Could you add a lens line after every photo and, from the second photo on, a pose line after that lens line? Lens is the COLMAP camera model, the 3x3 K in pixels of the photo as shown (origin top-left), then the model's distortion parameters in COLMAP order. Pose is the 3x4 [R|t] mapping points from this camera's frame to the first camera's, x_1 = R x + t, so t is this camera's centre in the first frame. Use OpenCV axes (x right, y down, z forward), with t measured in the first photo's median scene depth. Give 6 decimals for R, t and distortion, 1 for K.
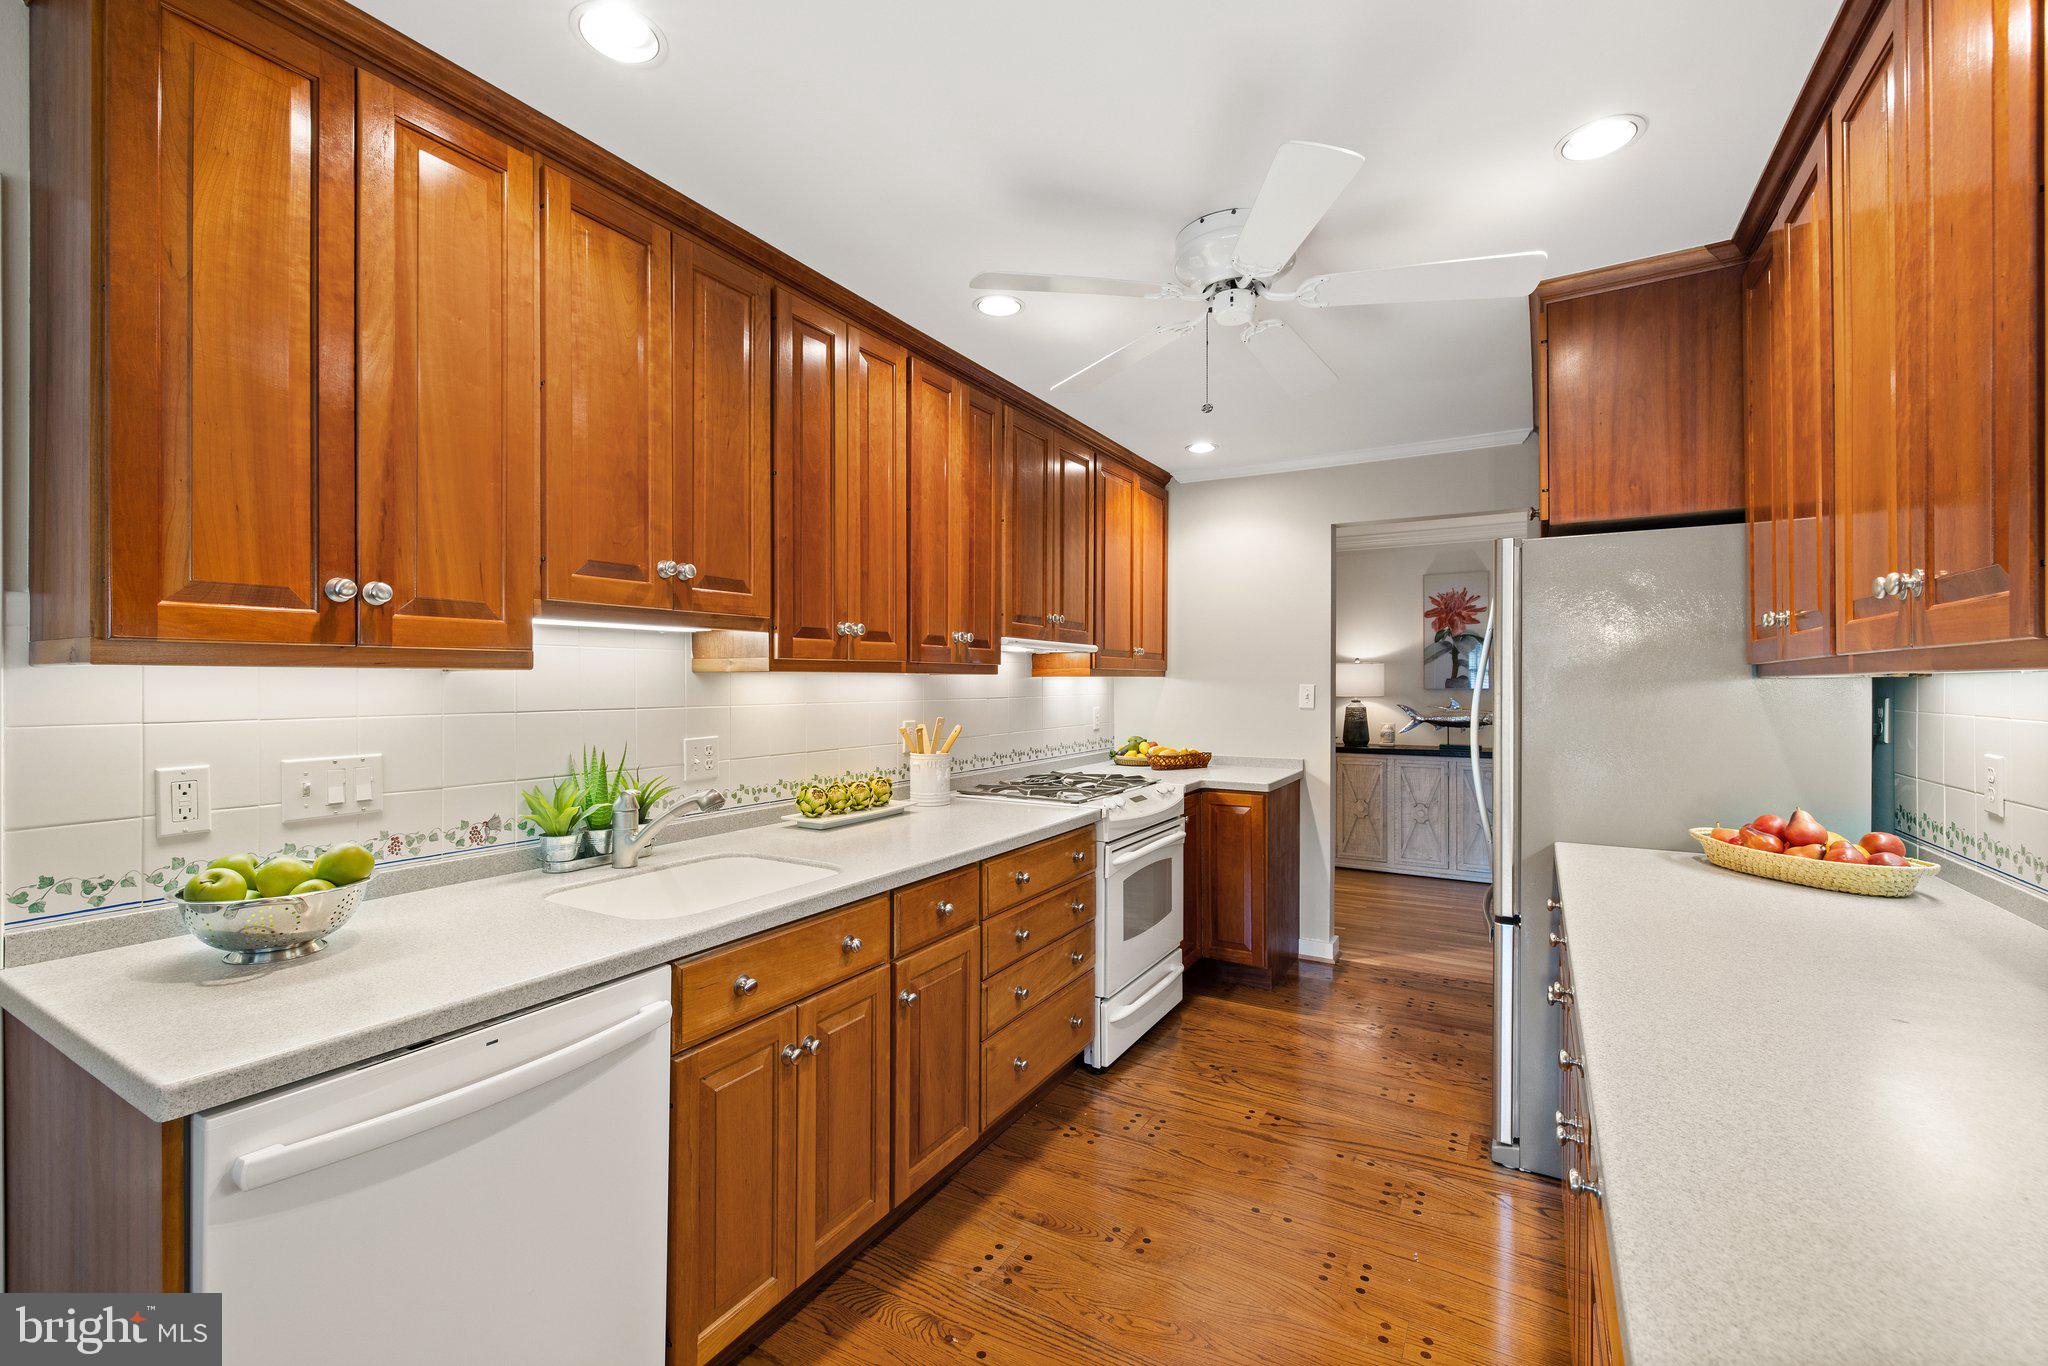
lens RADIAL K [[864.8, 0, 1017.9], [0, 864.8, 685.3], [0, 0, 1]] dist [0.000703, 0.000007]
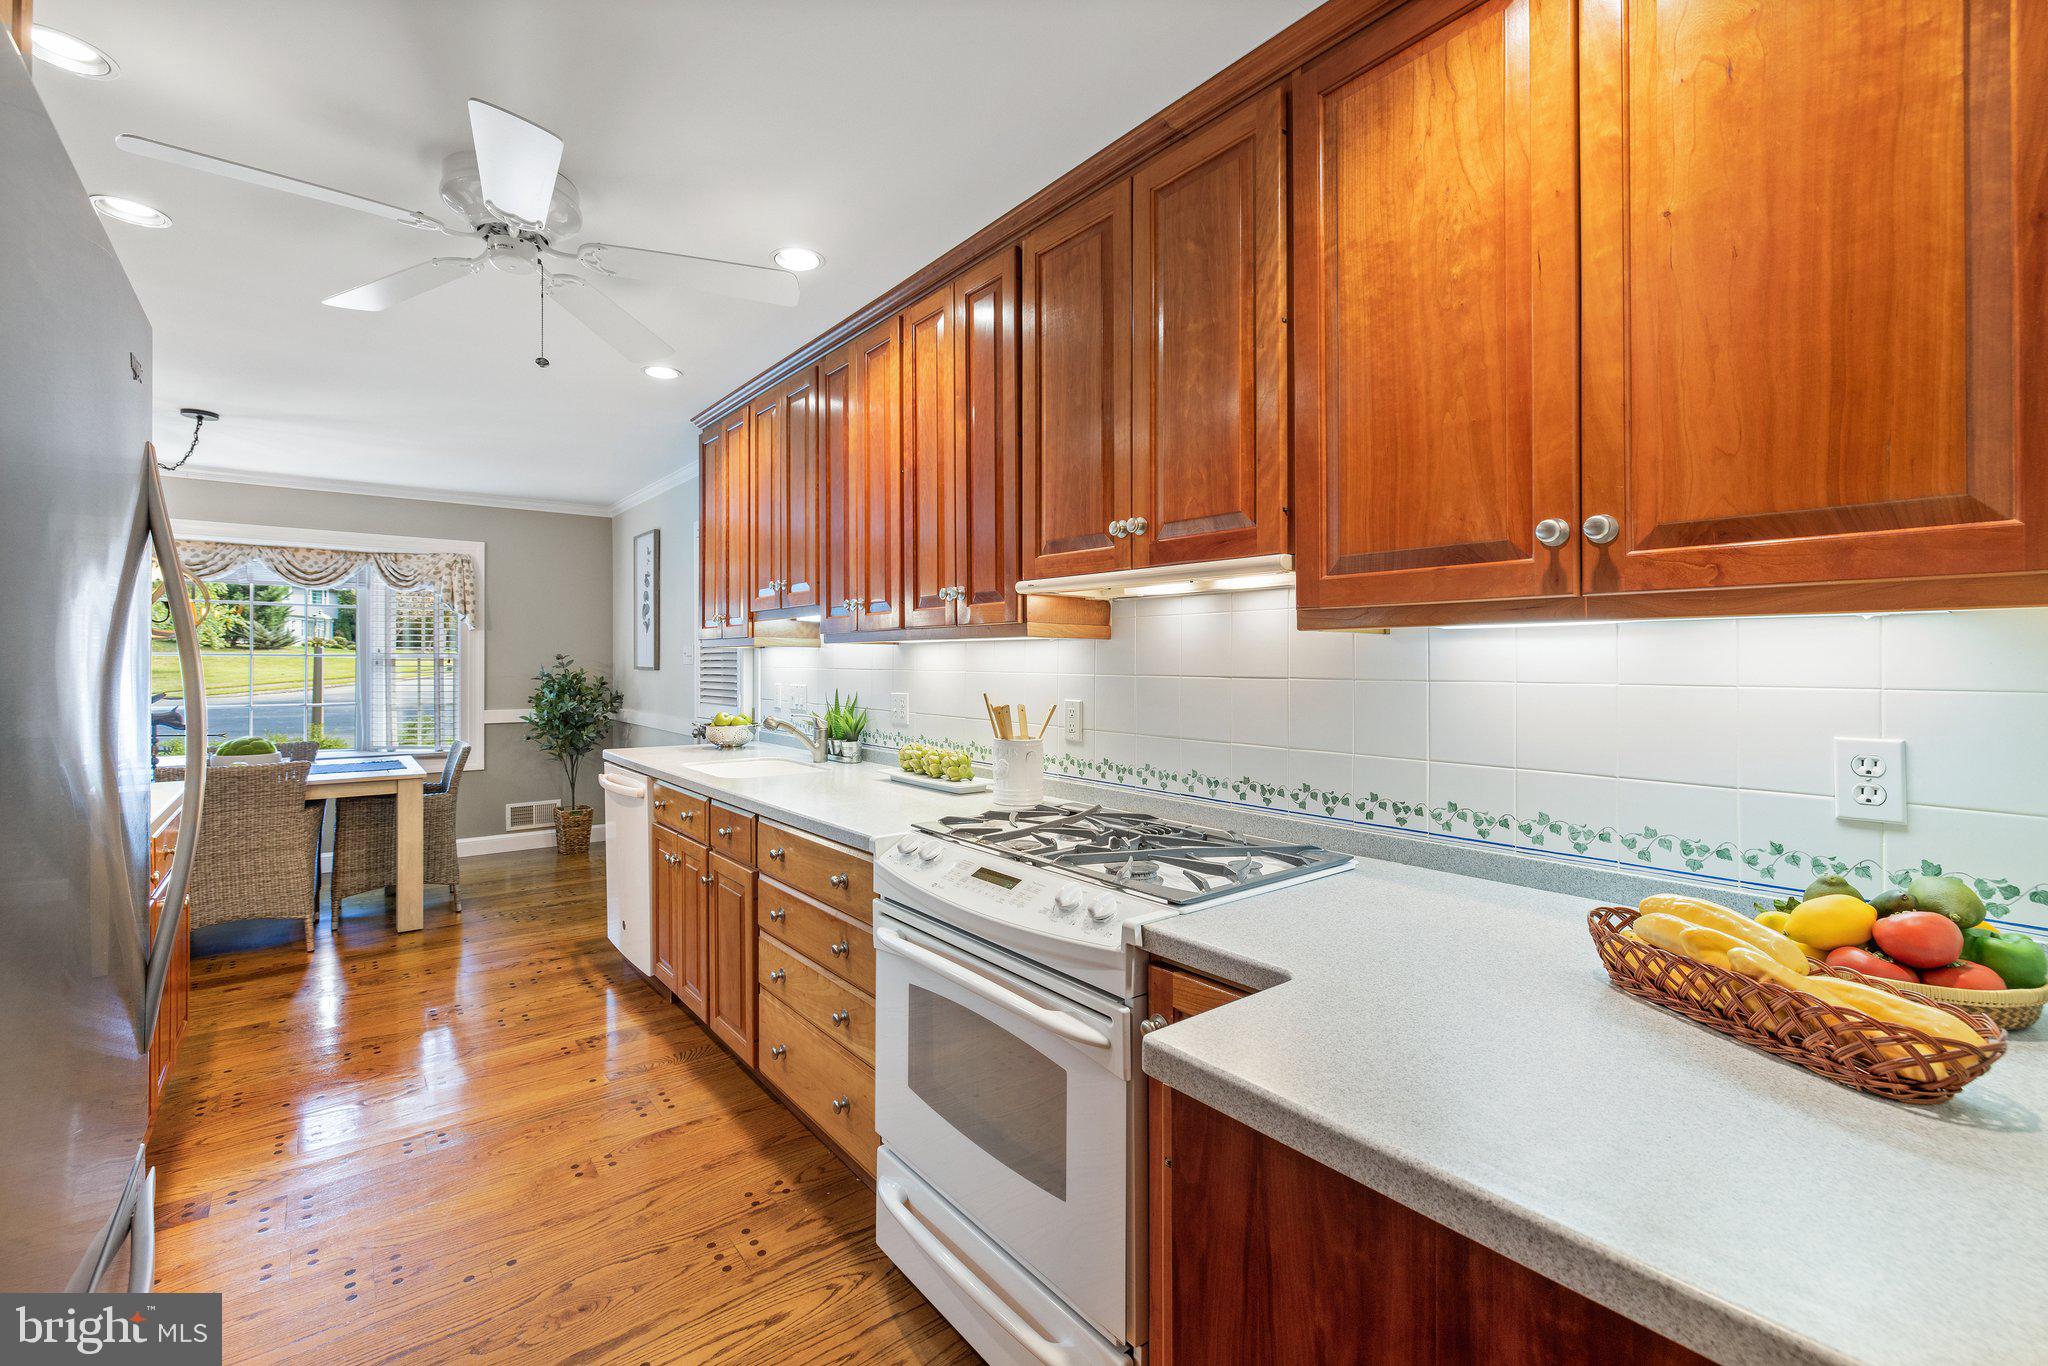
lens RADIAL K [[870.3, 0, 988.0], [0, 870.3, 659.5], [0, 0, 1]] dist [0.002405, 0.000125]
pose [[-0.376777, -0.006916, -0.926278, 0.805693], [-0.007899, 0.999960, -0.004253, 0.010696], [0.926270, 0.005714, -0.376816, 1.574388]]
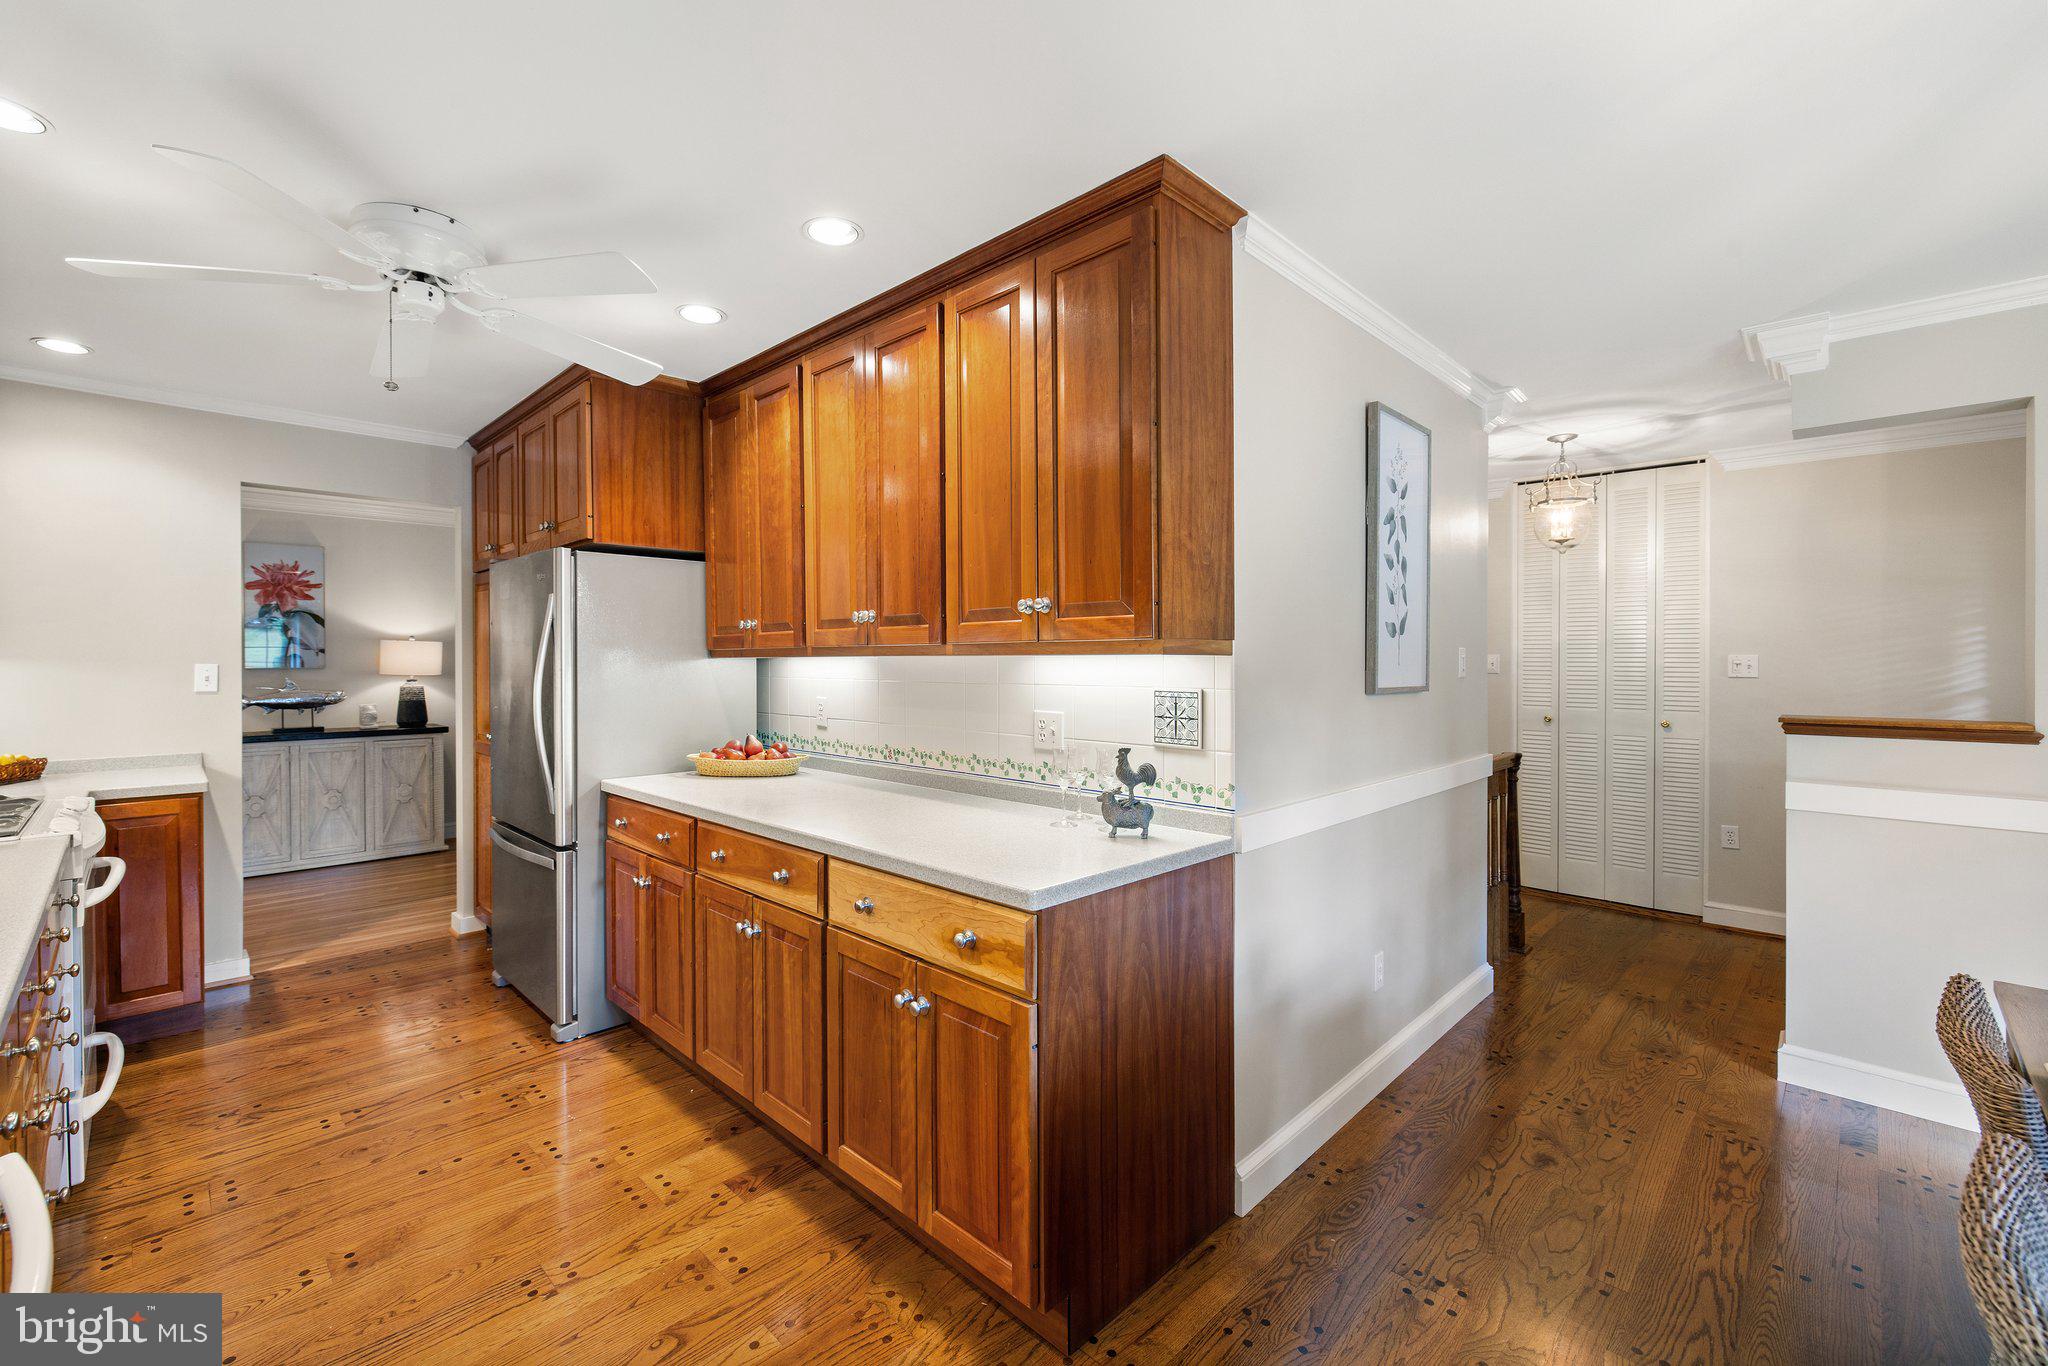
lens RADIAL K [[870.3, 0, 988.0], [0, 870.3, 659.5], [0, 0, 1]] dist [0.002405, 0.000125]
pose [[0.247360, 0.002053, 0.968921, -0.511202], [0.003208, 0.999991, -0.002938, -0.000197], [-0.968918, 0.003835, 0.247352, 0.078210]]
